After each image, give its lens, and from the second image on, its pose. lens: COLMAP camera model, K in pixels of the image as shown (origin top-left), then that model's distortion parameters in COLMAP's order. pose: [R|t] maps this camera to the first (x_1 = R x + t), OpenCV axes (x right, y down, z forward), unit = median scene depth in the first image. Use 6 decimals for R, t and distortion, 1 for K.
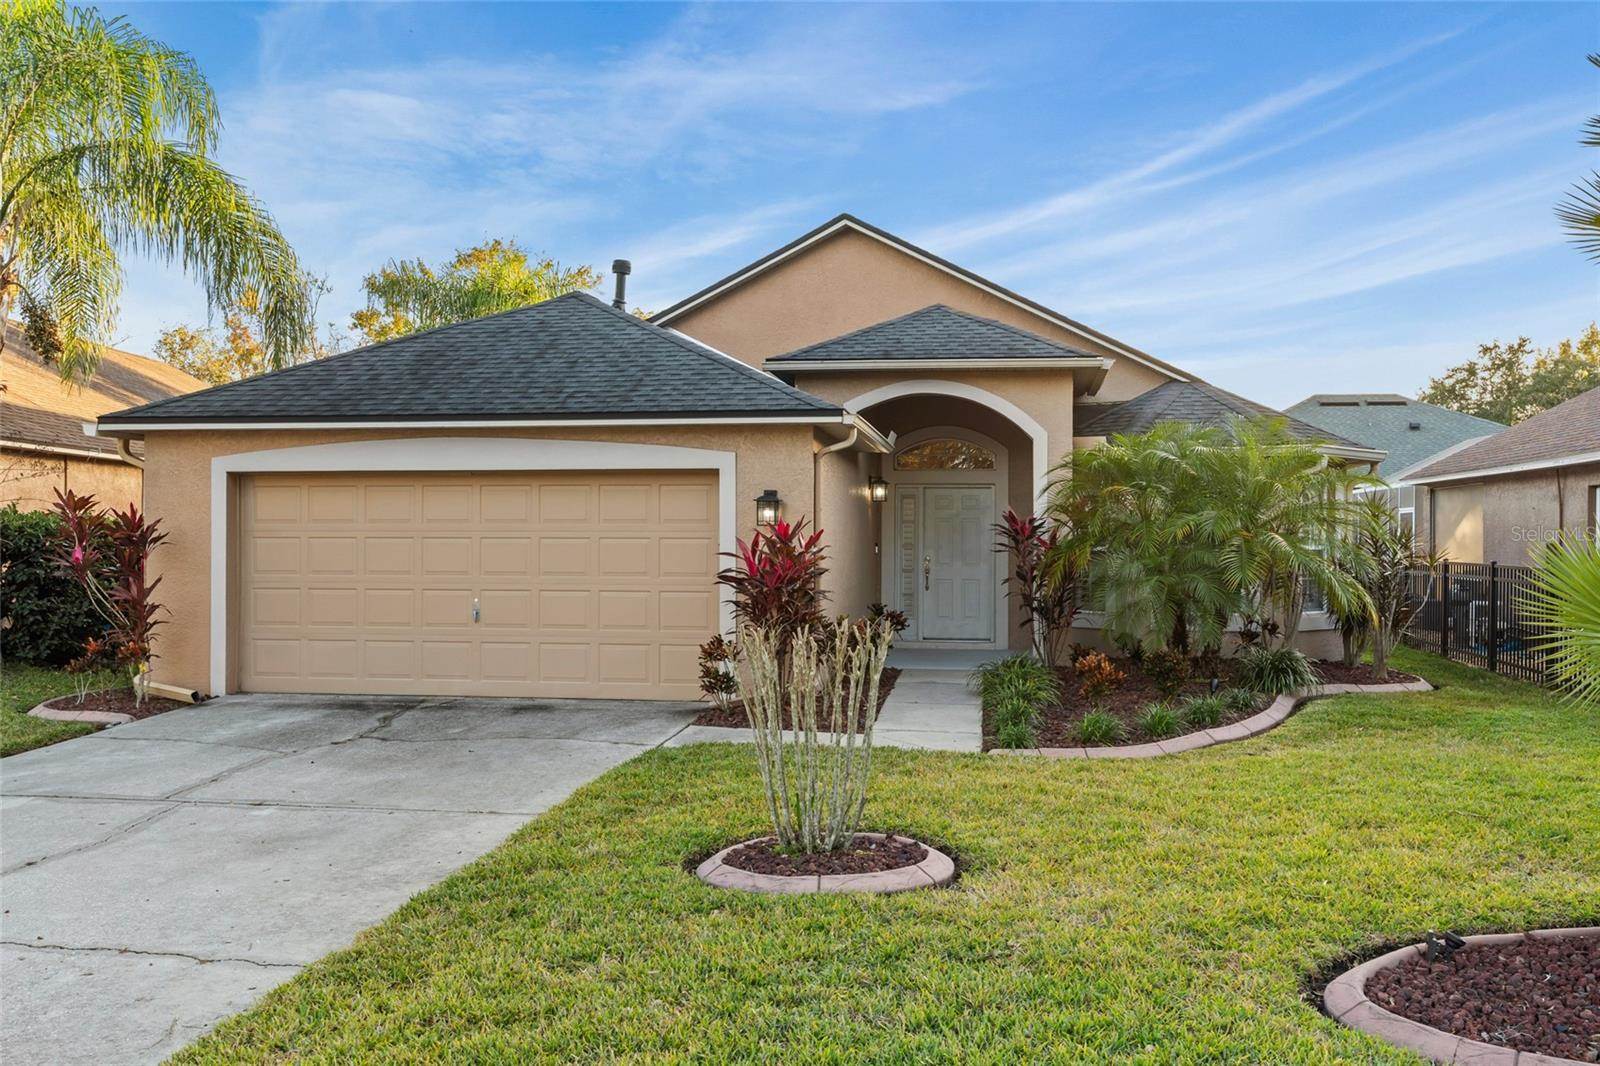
lens RADIAL K [[1484.9, 0, 807.5], [0, 1484.9, 526.0], [0, 0, 1]] dist [0.006743, 0.002205]
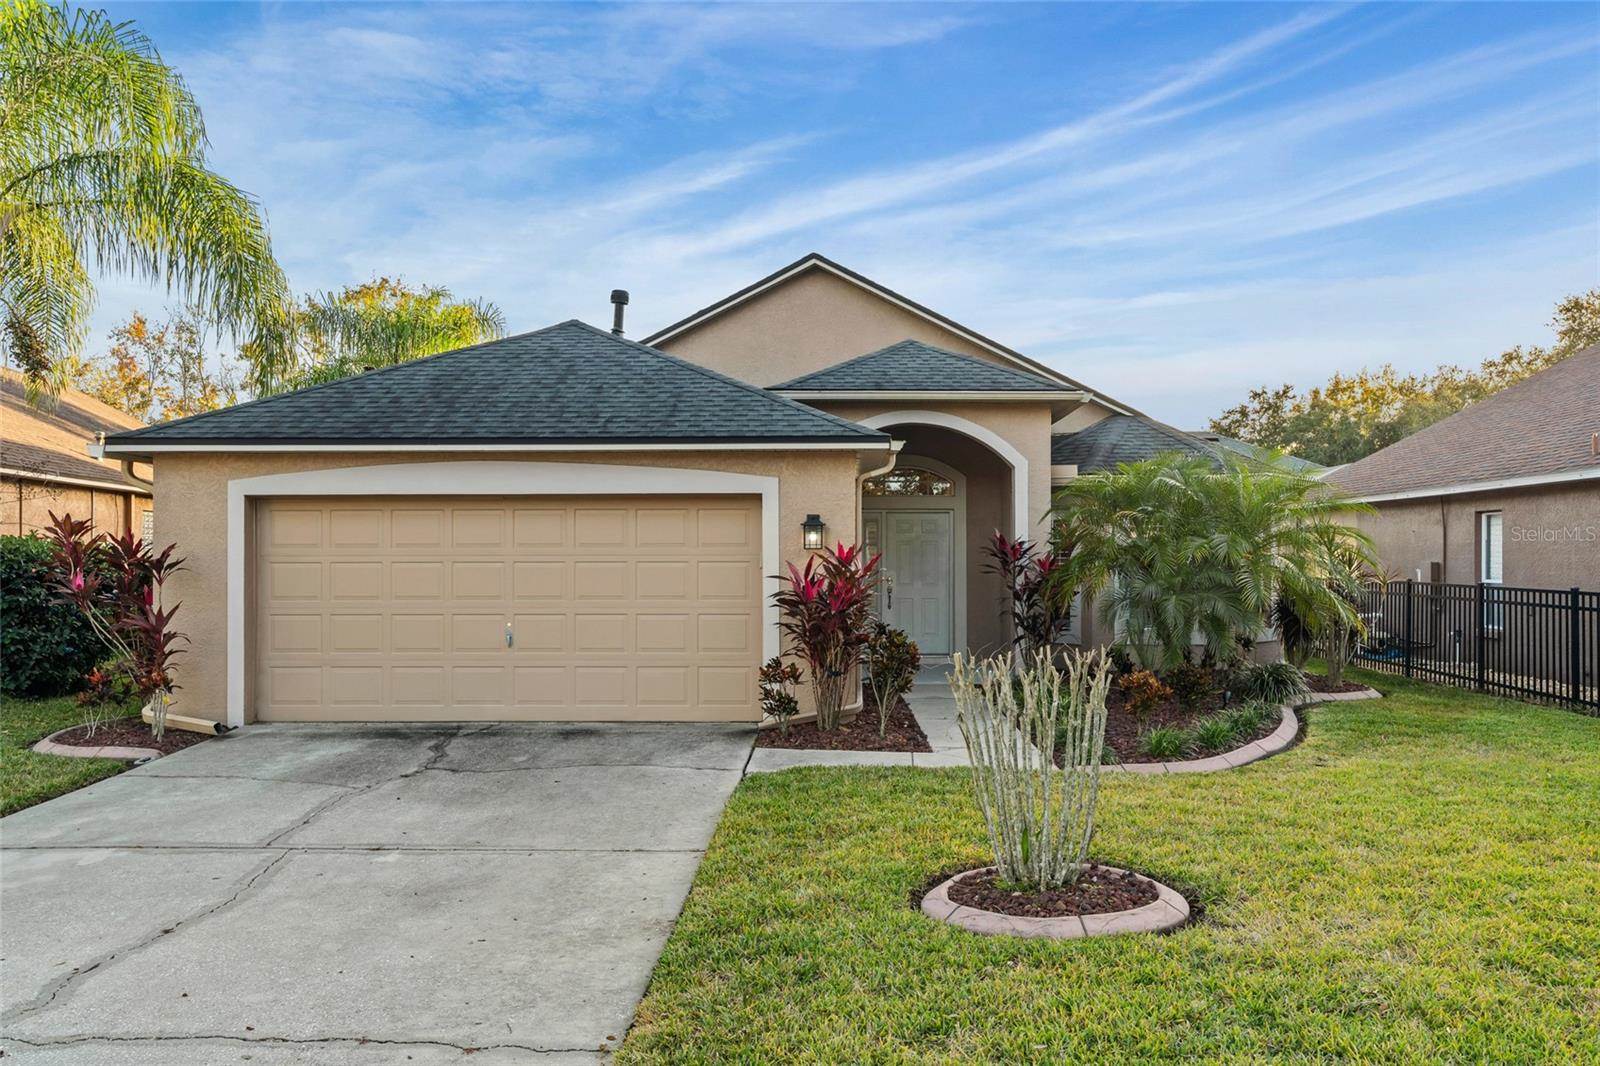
lens RADIAL K [[1317.8, 0, 795.0], [0, 1317.8, 541.8], [0, 0, 1]] dist [0.009148, -0.007867]
pose [[0.990278, -0.002057, 0.139089, -0.154450], [0.002651, 0.999988, -0.004084, -0.001565], [-0.139079, 0.004413, 0.990272, 0.096394]]
